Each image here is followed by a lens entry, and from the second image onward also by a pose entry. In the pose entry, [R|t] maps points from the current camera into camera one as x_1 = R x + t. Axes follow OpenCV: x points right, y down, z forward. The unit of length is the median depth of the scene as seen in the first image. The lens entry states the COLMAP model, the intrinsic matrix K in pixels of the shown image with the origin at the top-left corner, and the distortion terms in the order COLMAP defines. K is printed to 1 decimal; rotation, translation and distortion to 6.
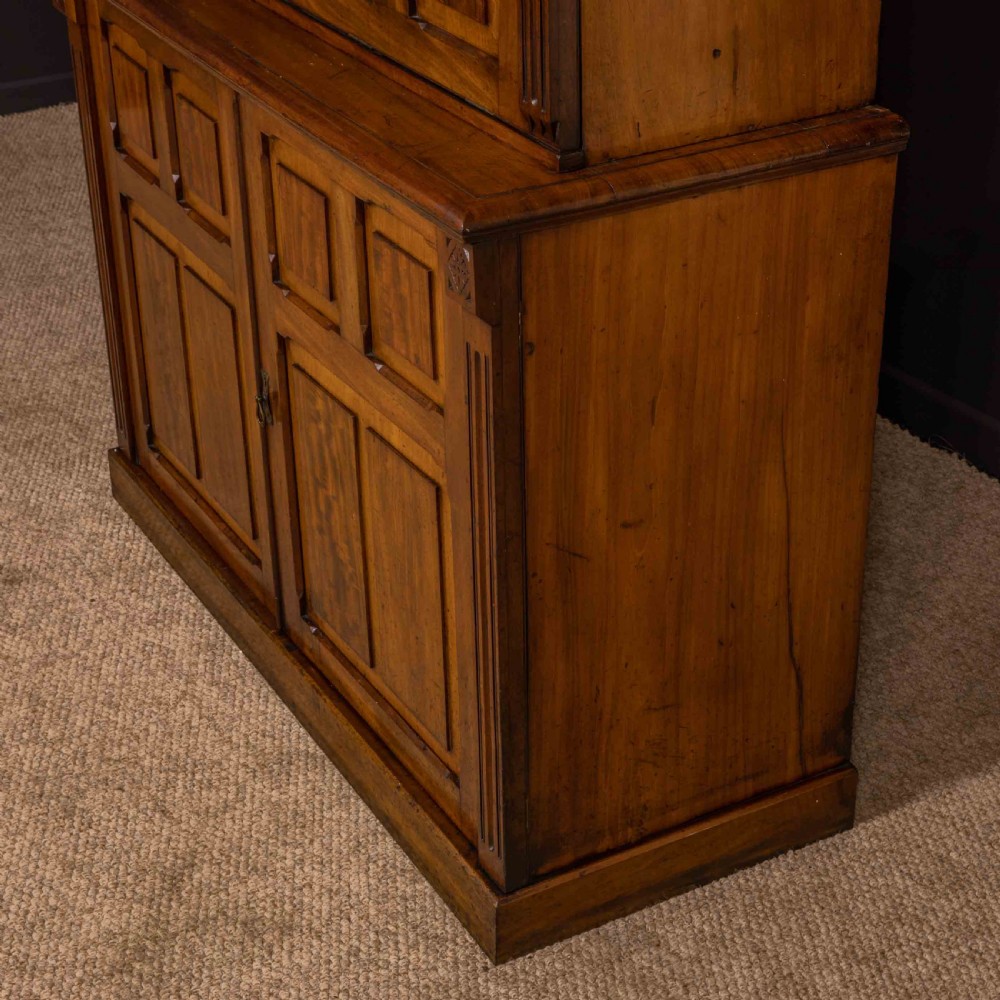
lens RADIAL K [[2030.7, 0, 548.5], [0, 2030.7, 501.5], [0, 0, 1]] dist [0.036670, 0.223293]
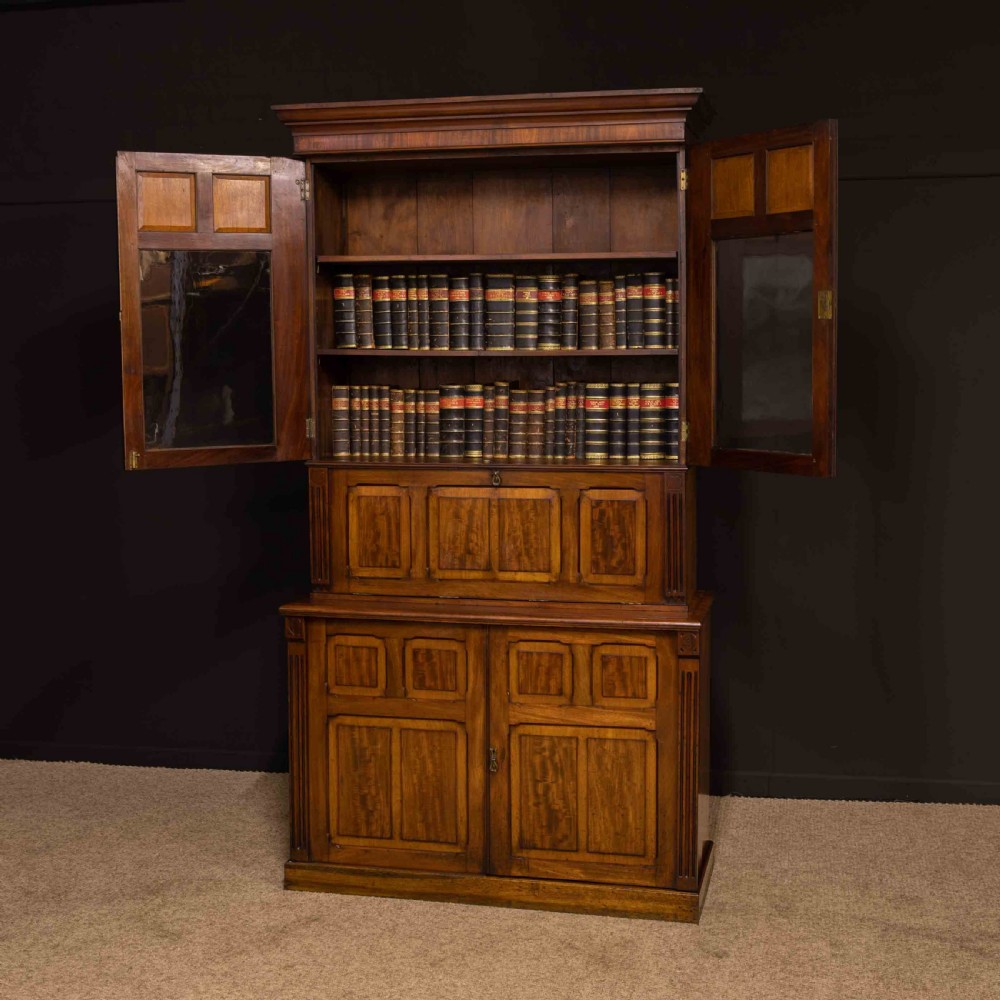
lens RADIAL K [[1550.4, 0, 497.2], [0, 1550.4, 484.8], [0, 0, 1]] dist [-0.018231, 0.053108]
pose [[0.678438, -0.064169, 0.731850, -1.652950], [0.352106, 0.902709, -0.247259, 0.124492], [-0.644782, 0.425439, 0.635026, -0.332133]]
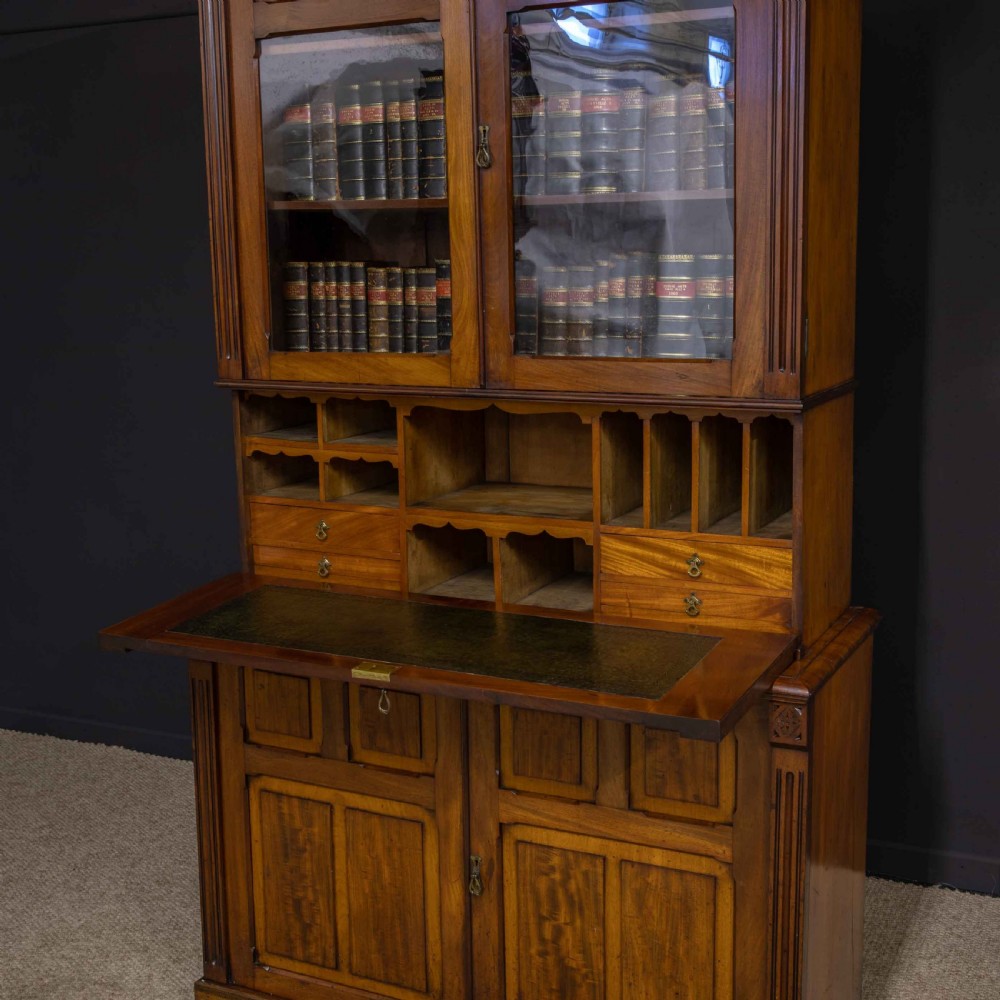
lens RADIAL K [[1408.4, 0, 528.6], [0, 1408.4, 502.1], [0, 0, 1]] dist [-0.024108, 0.066036]
pose [[0.832768, -0.098234, 0.544837, -0.722253], [0.269658, 0.931473, -0.244219, -0.049781], [-0.483511, 0.350297, 0.802190, 0.093548]]
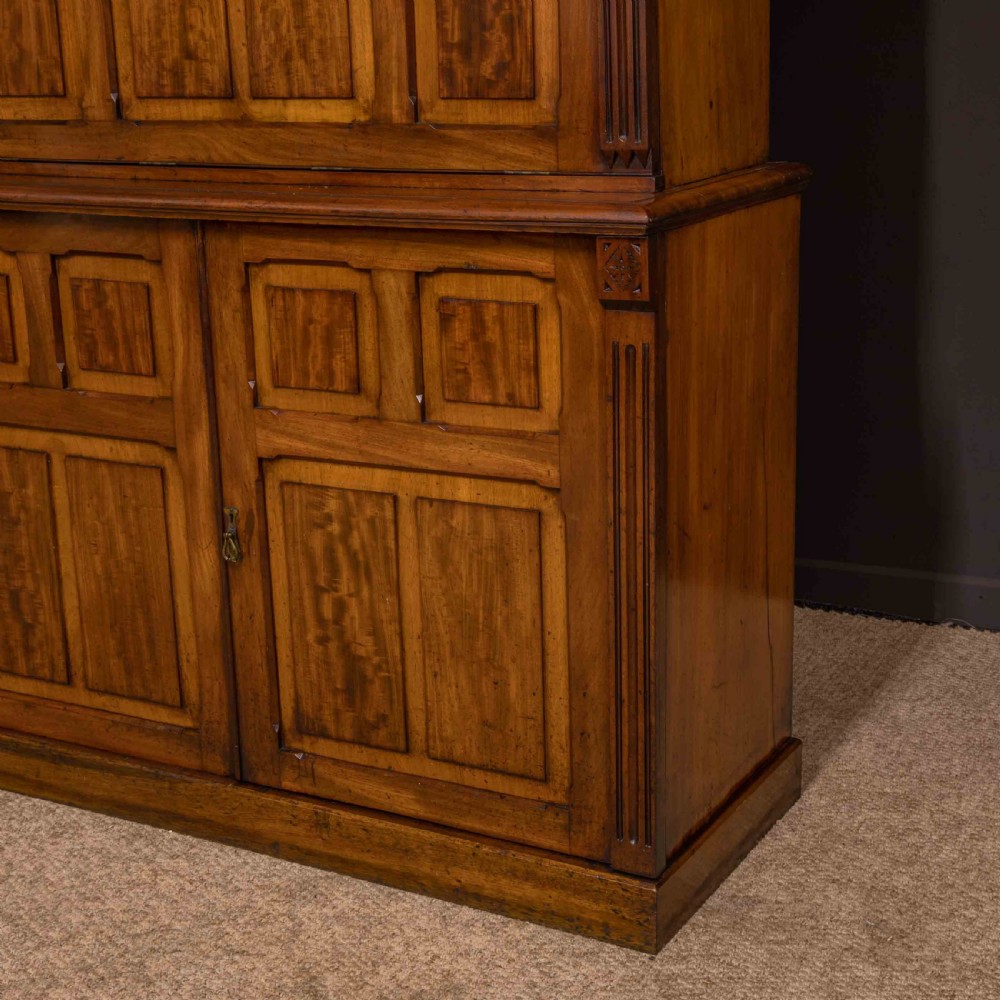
lens RADIAL K [[1795.0, 0, 496.9], [0, 1795.0, 499.8], [0, 0, 1]] dist [0.016326, 0.158483]
pose [[0.858706, -0.153280, 0.489008, -0.540188], [0.265019, 0.949540, -0.167745, 0.141438], [-0.438621, 0.273640, 0.855998, 0.165974]]
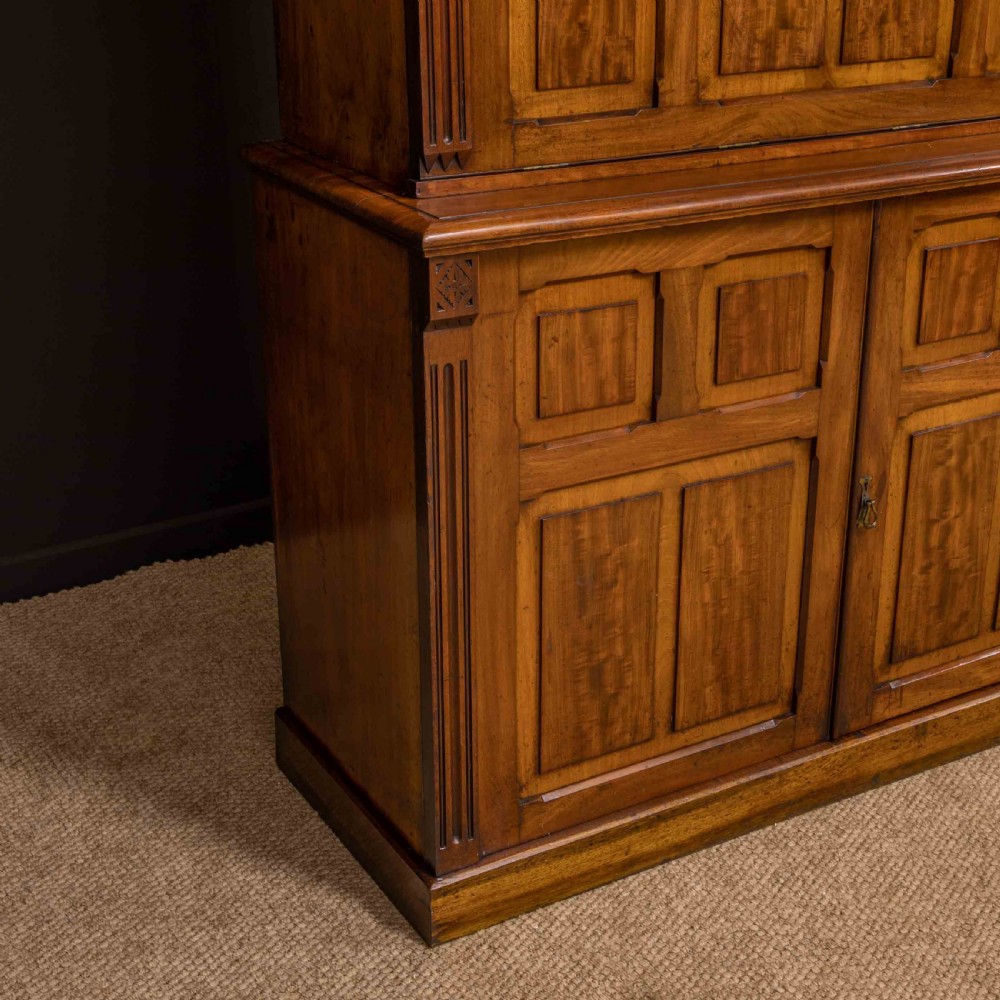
lens RADIAL K [[1718.3, 0, 594.1], [0, 1718.3, 500.2], [0, 0, 1]] dist [0.008092, 0.103201]
pose [[-0.039718, -0.376050, 0.925748, -1.098856], [0.466460, 0.812352, 0.350000, -0.492314], [-0.883650, 0.445725, 0.143148, 1.142887]]
